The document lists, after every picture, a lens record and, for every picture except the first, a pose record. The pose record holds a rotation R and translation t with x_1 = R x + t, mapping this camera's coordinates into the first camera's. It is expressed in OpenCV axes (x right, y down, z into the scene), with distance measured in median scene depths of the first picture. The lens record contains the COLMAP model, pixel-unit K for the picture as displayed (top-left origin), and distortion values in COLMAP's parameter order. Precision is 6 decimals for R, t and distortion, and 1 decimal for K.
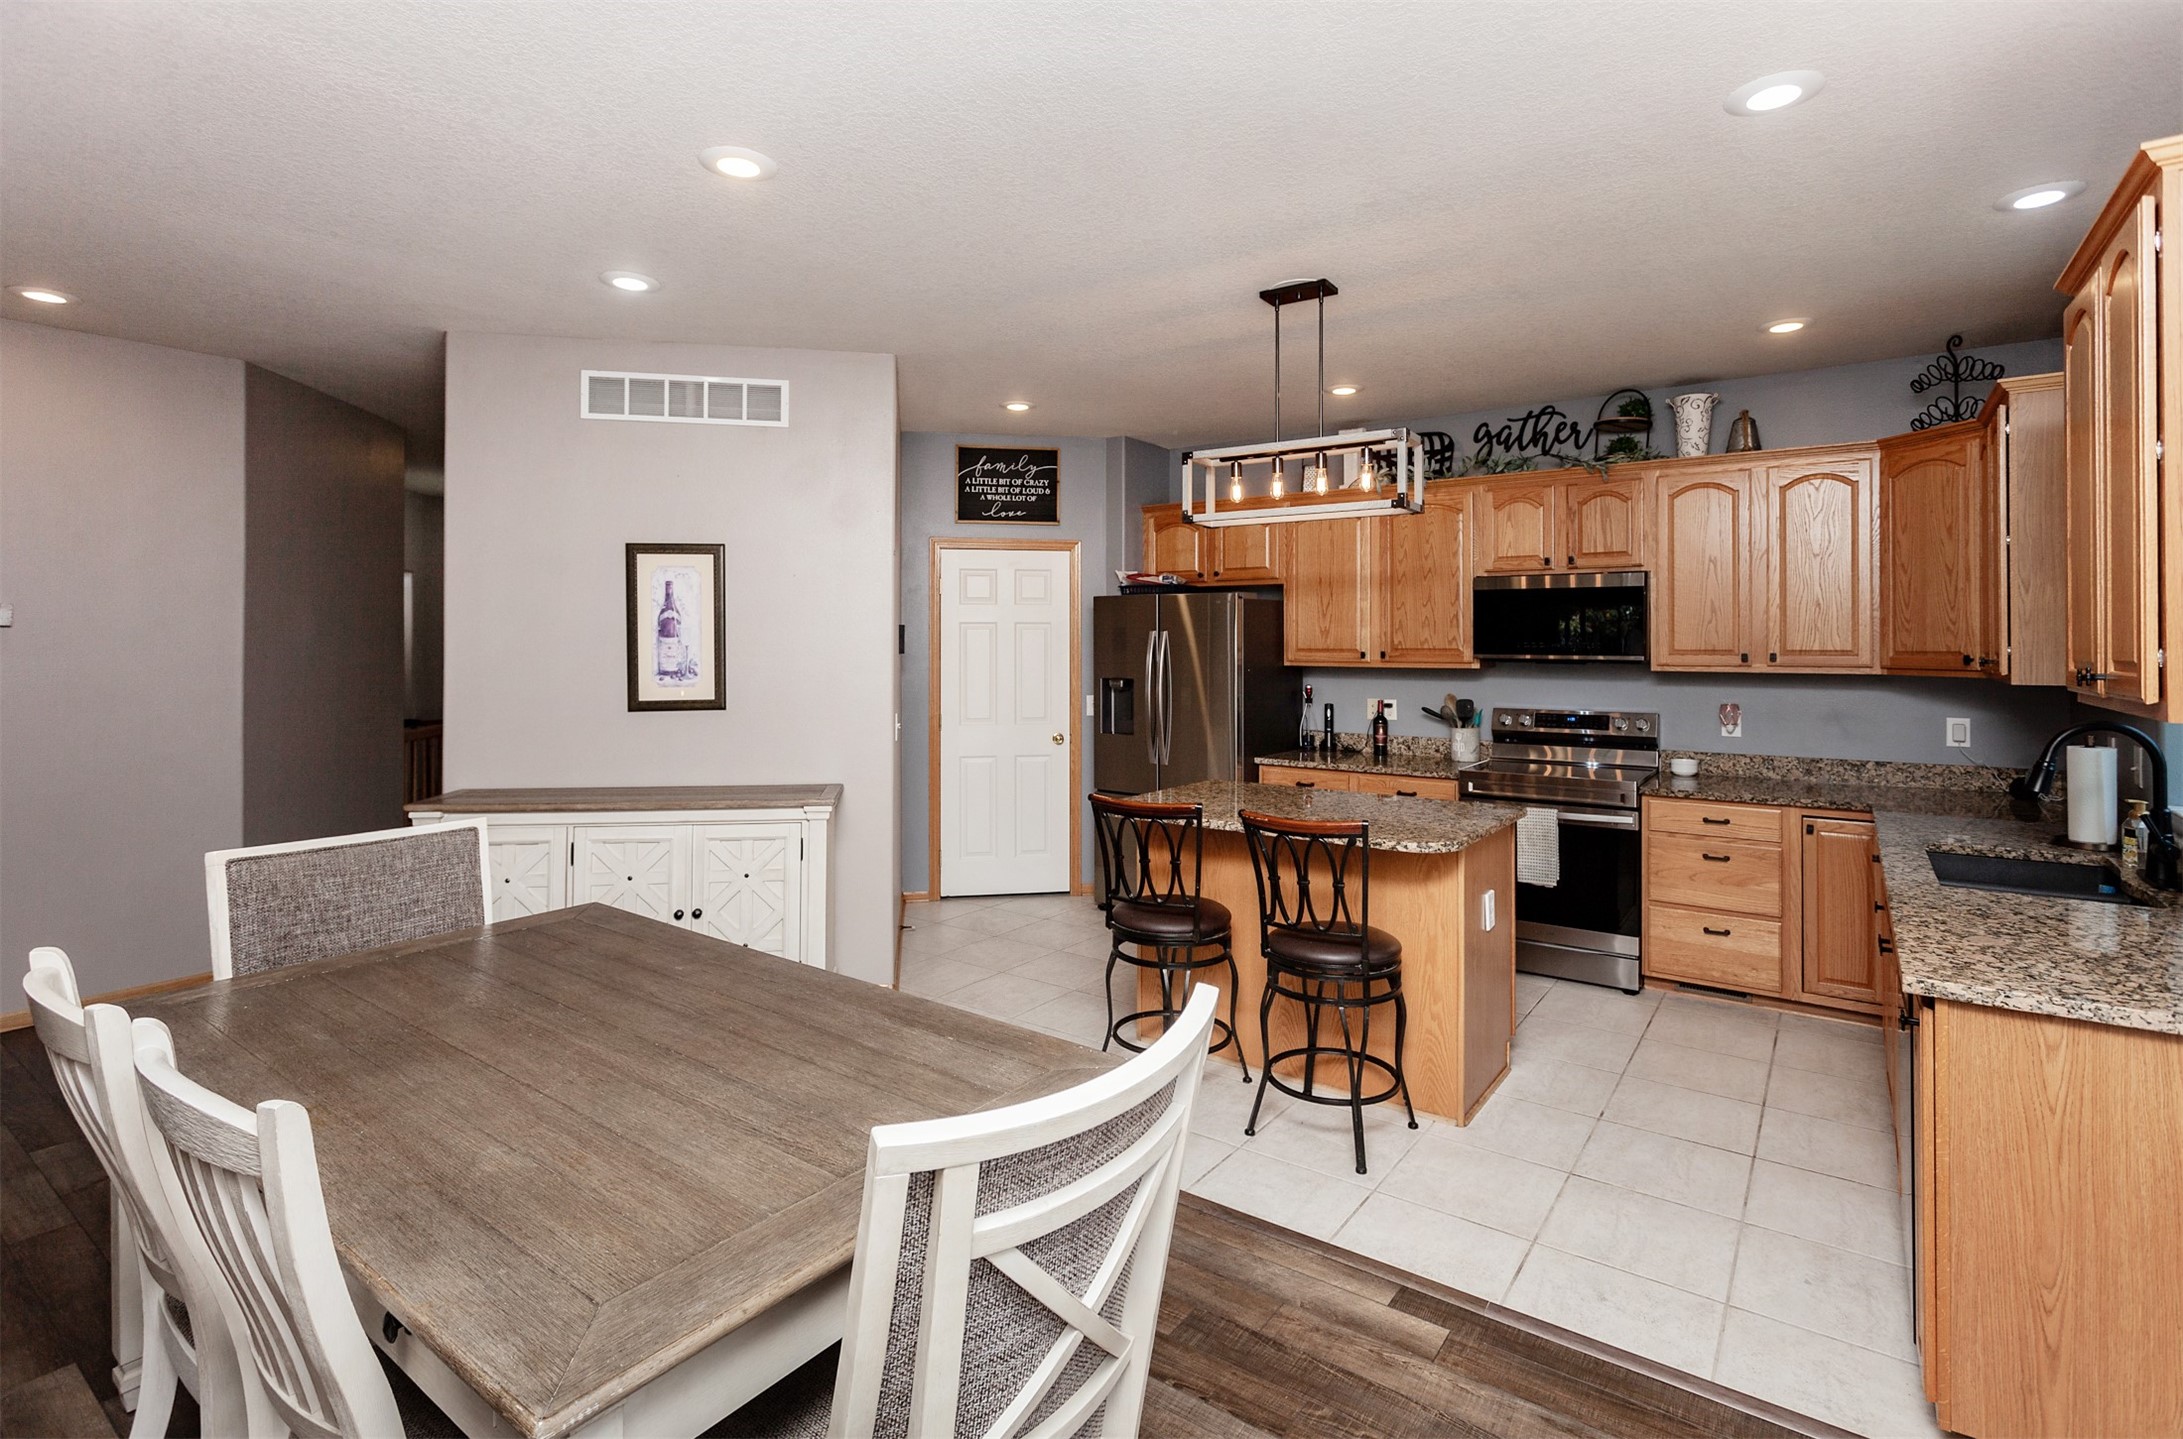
lens RADIAL K [[1029.6, 0, 1099.7], [0, 1029.6, 639.4], [0, 0, 1]] dist [0.000320, -0.000093]
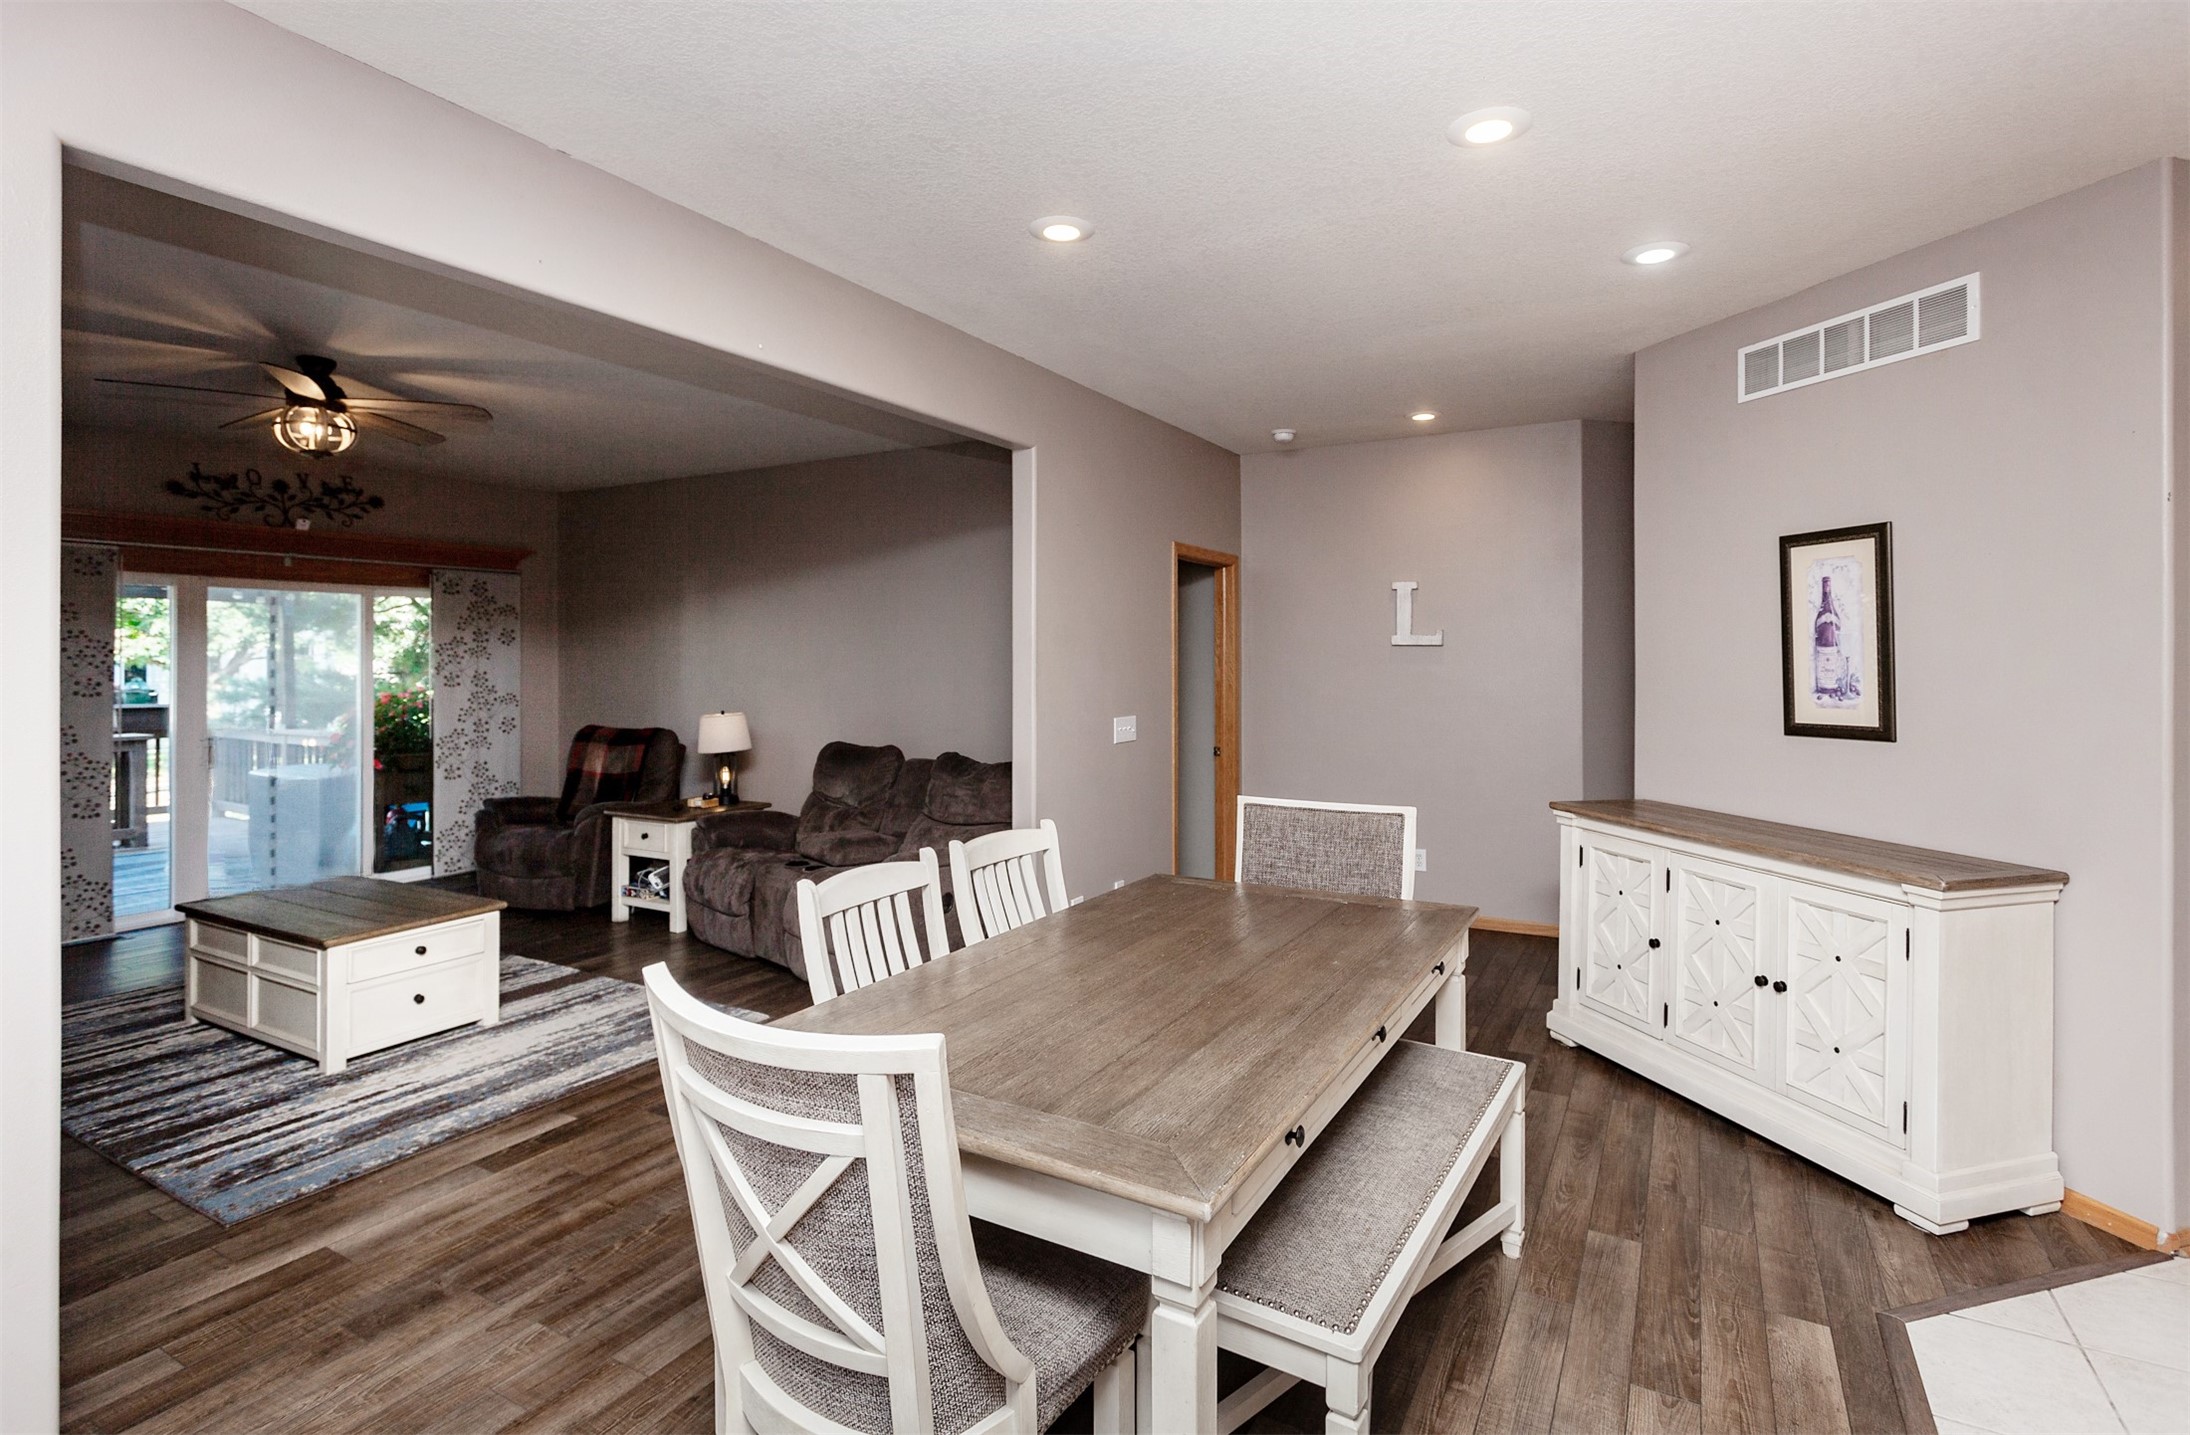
lens RADIAL K [[1049.0, 0, 1116.3], [0, 1049.0, 658.4], [0, 0, 1]] dist [-0.001221, 0.000515]
pose [[0.117839, -0.003096, -0.993028, 0.318940], [0.006237, 0.999978, -0.002378, 0.005507], [0.993013, -0.005913, 0.117855, 0.333592]]
